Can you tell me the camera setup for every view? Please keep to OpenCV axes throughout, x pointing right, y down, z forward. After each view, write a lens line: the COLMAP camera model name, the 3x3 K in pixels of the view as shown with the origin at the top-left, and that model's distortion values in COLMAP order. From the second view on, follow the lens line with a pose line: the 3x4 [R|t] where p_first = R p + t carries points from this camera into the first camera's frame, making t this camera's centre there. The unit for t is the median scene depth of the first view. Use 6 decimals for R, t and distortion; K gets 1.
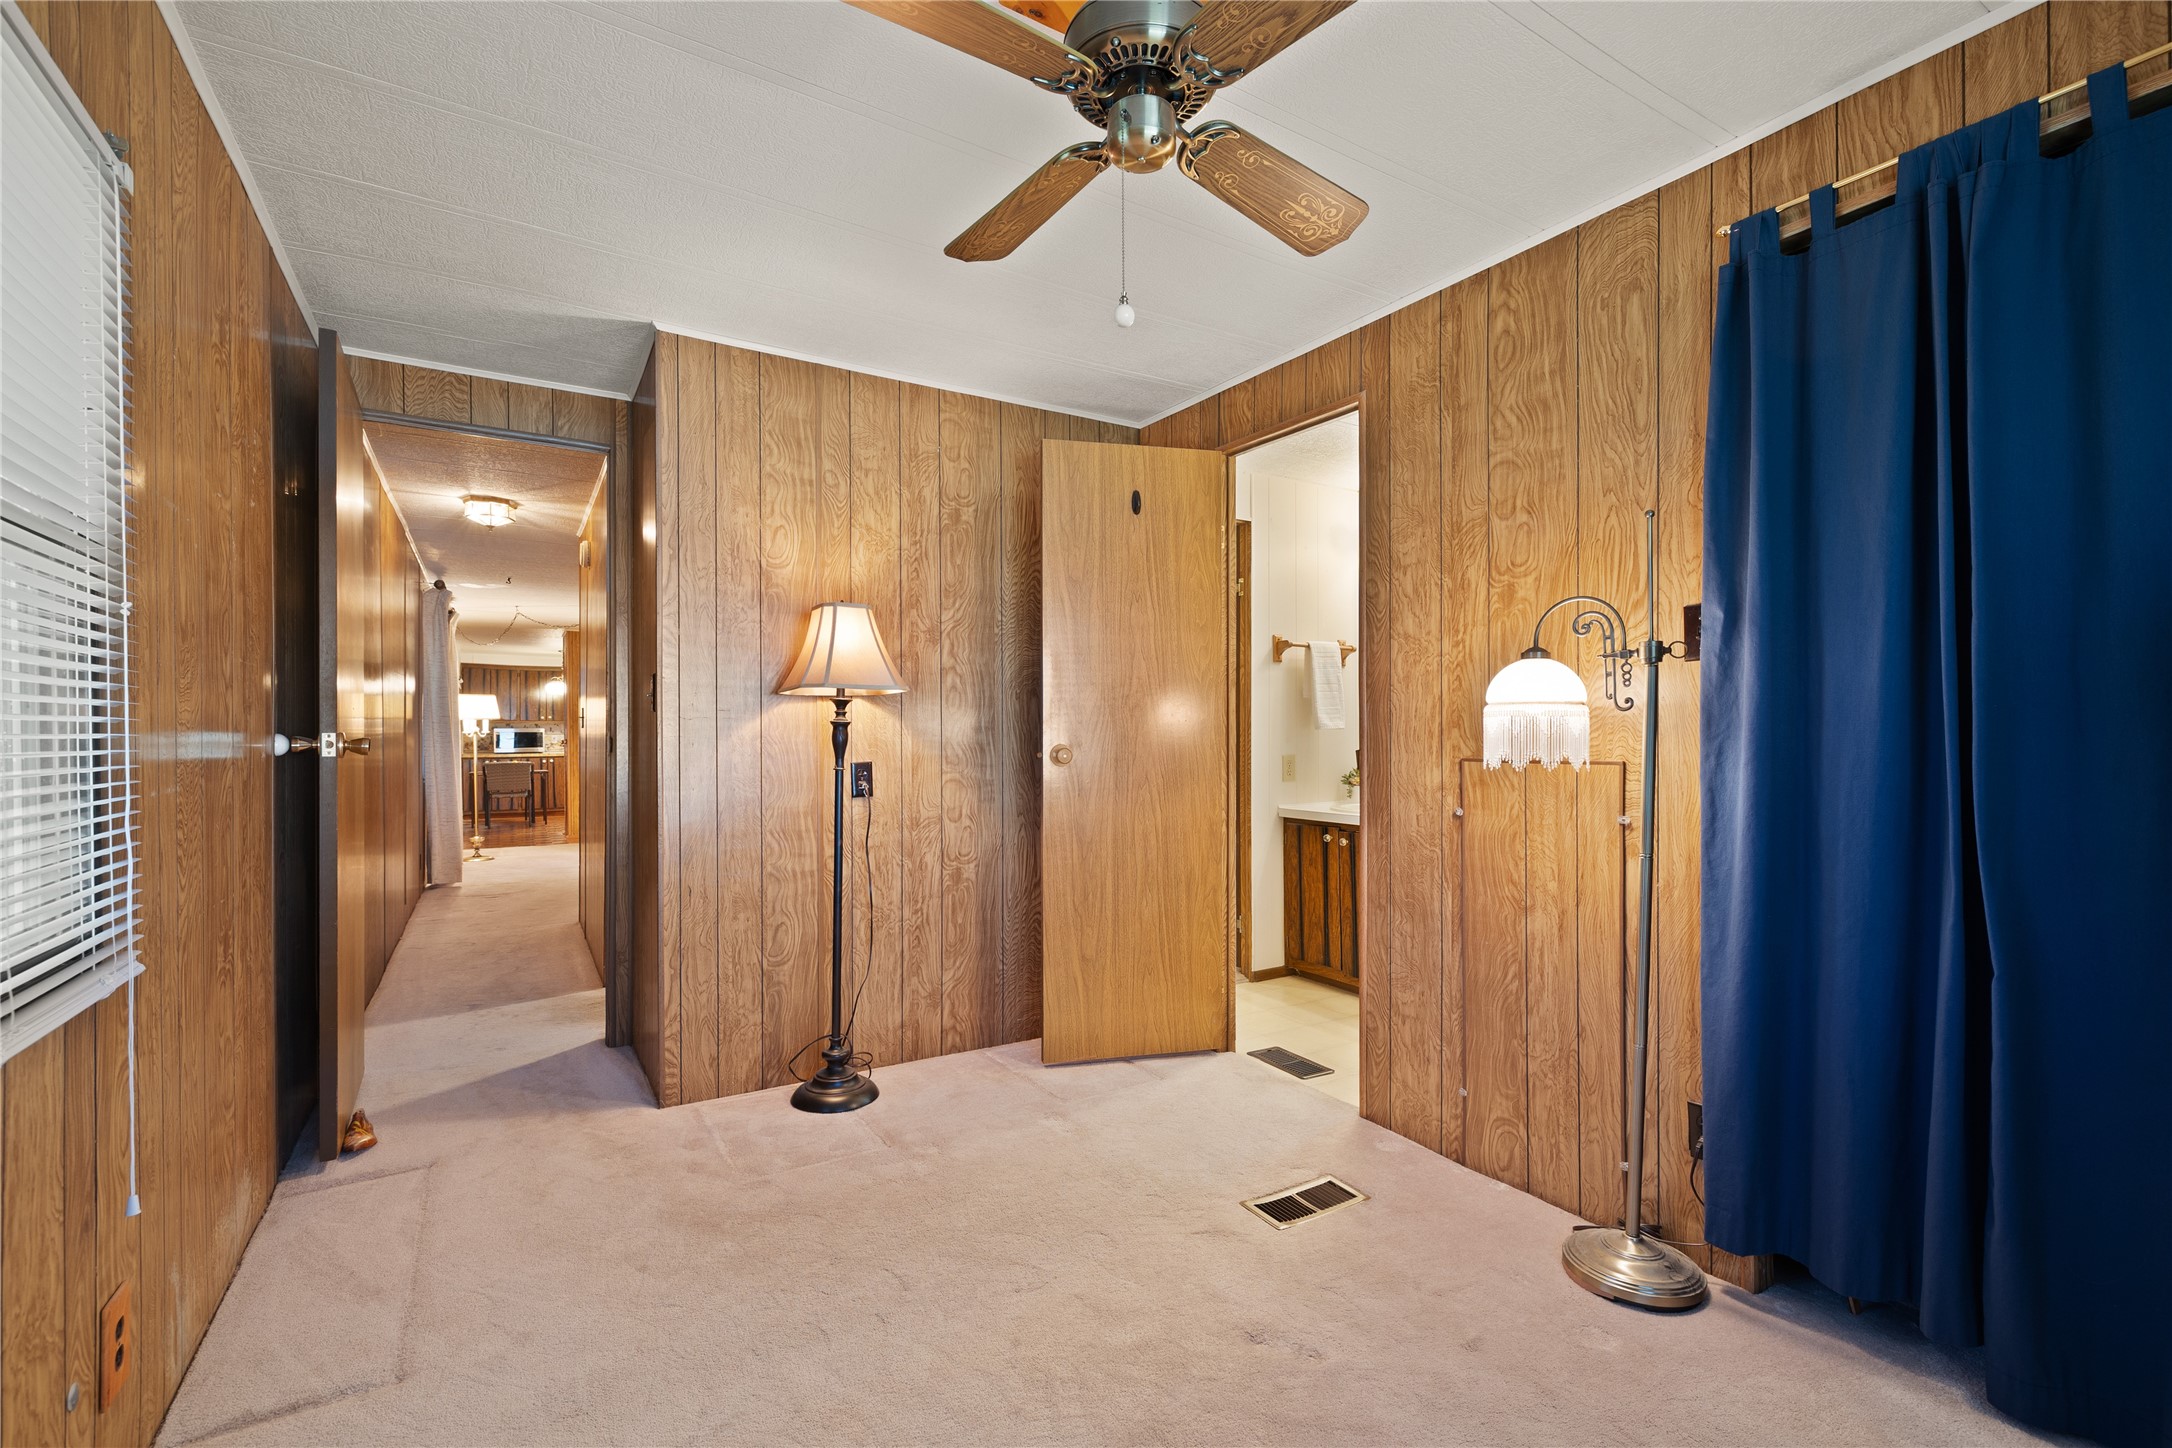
lens RADIAL K [[950.6, 0, 1088.9], [0, 950.6, 758.0], [0, 0, 1]] dist [0.001082, 0.000303]
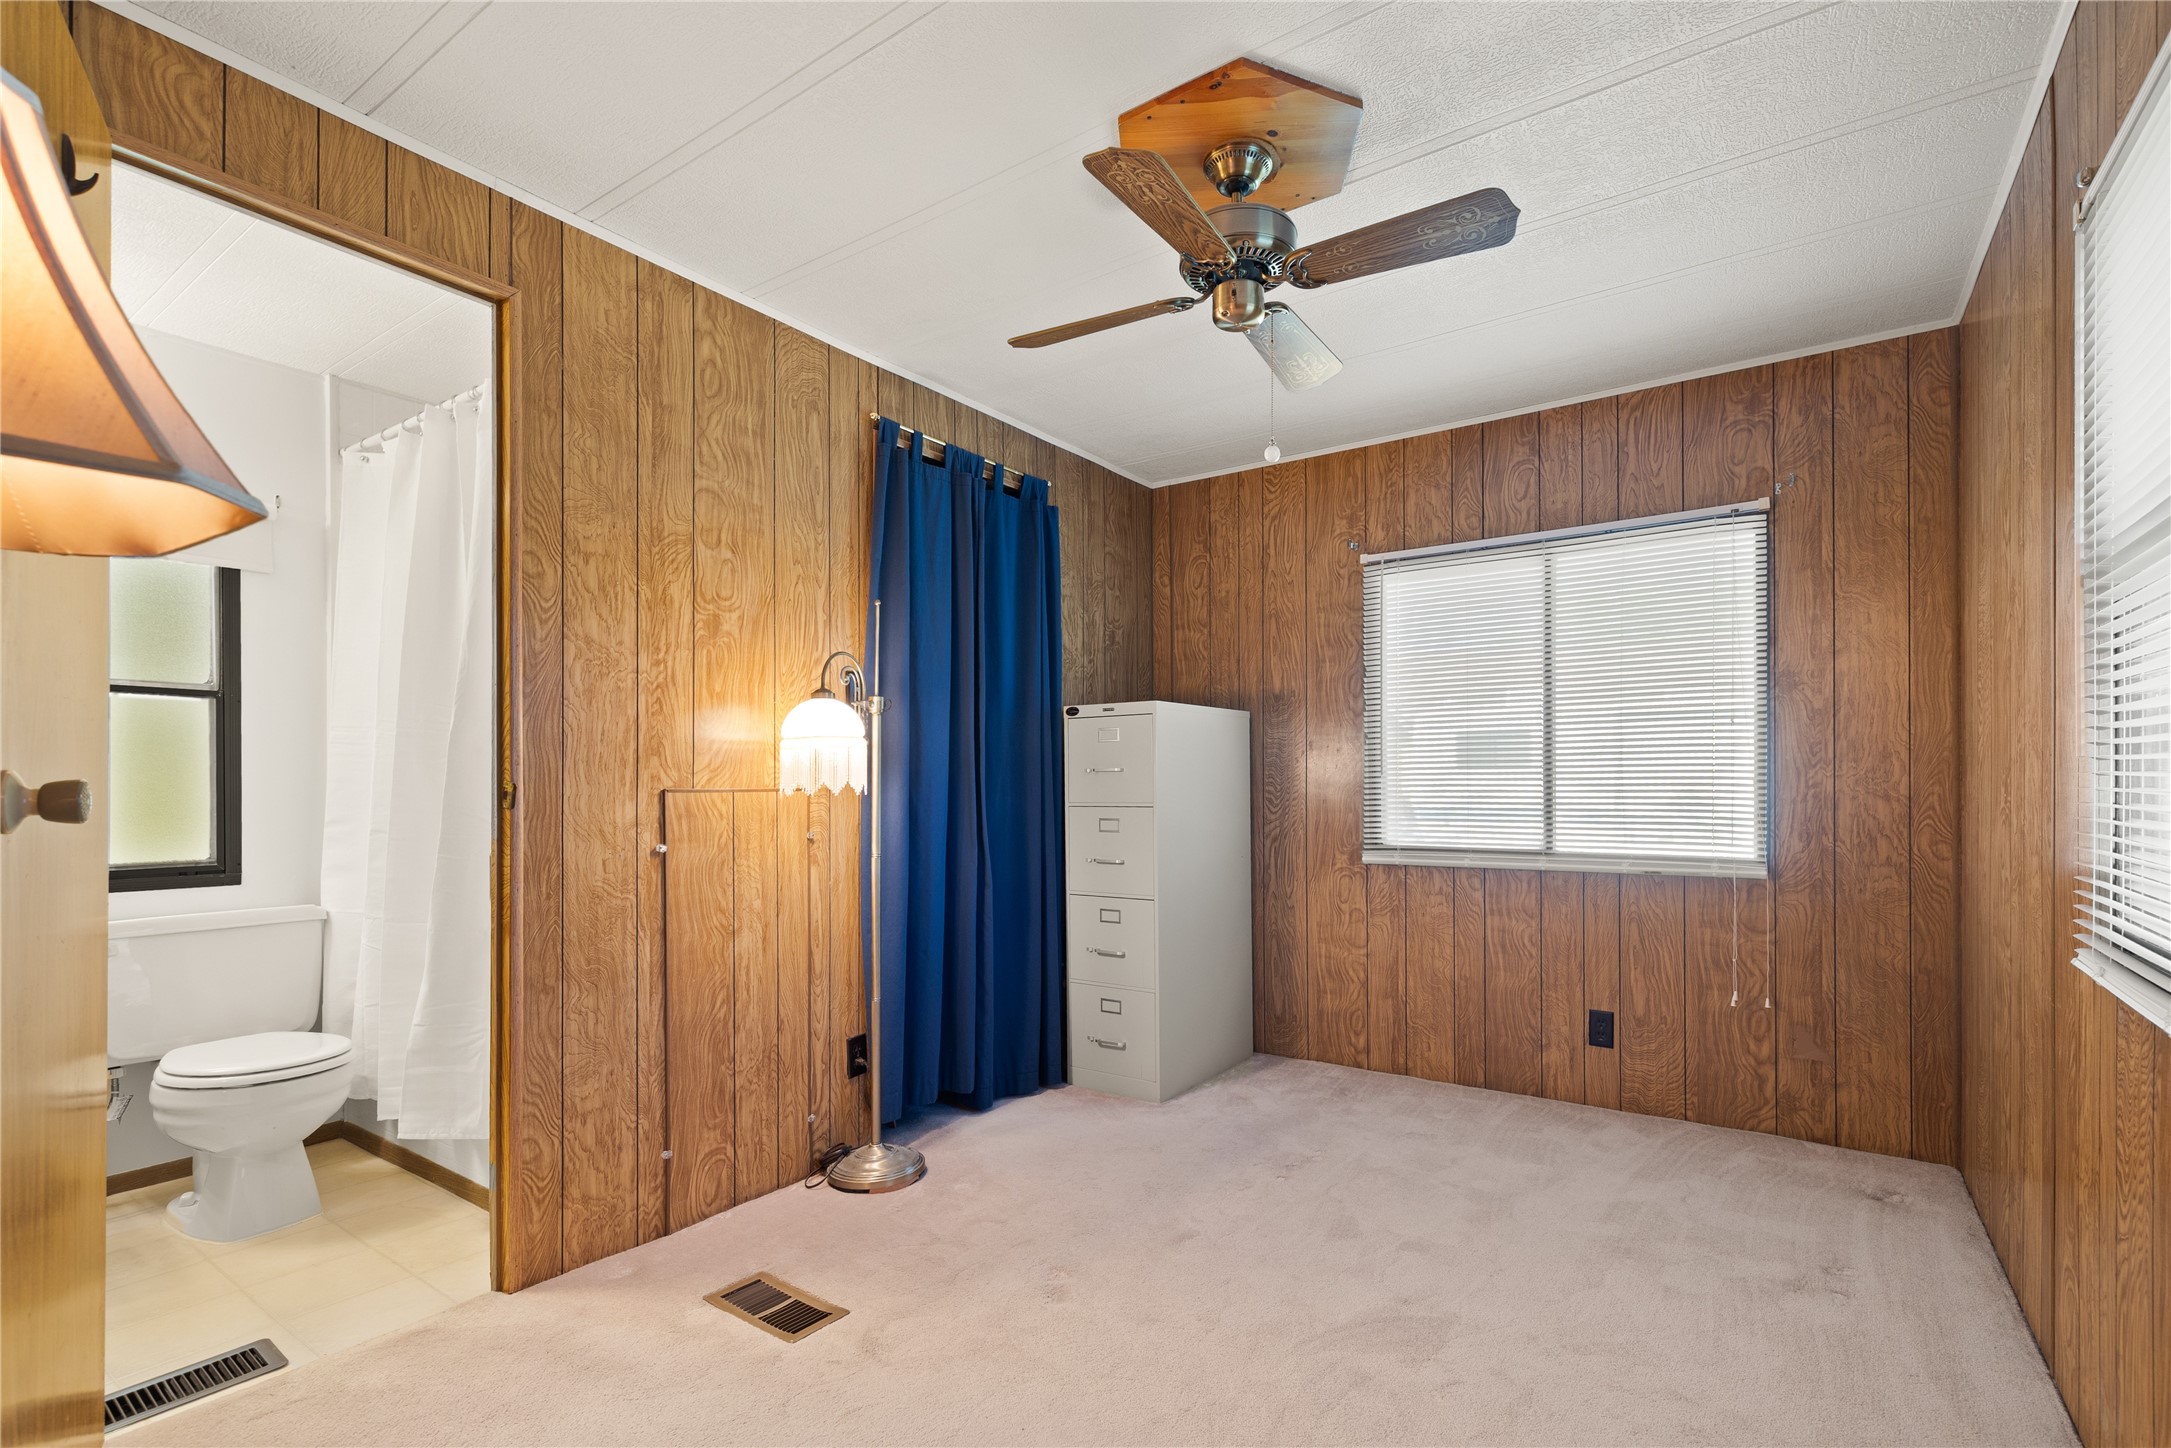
lens RADIAL K [[974.6, 0, 1127.1], [0, 974.6, 791.4], [0, 0, 1]] dist [0.000439, 0.000050]
pose [[-0.407503, -0.008799, 0.913162, -0.671795], [0.022325, 0.999559, 0.019594, -0.006281], [-0.912931, 0.028371, -0.407126, 1.017311]]
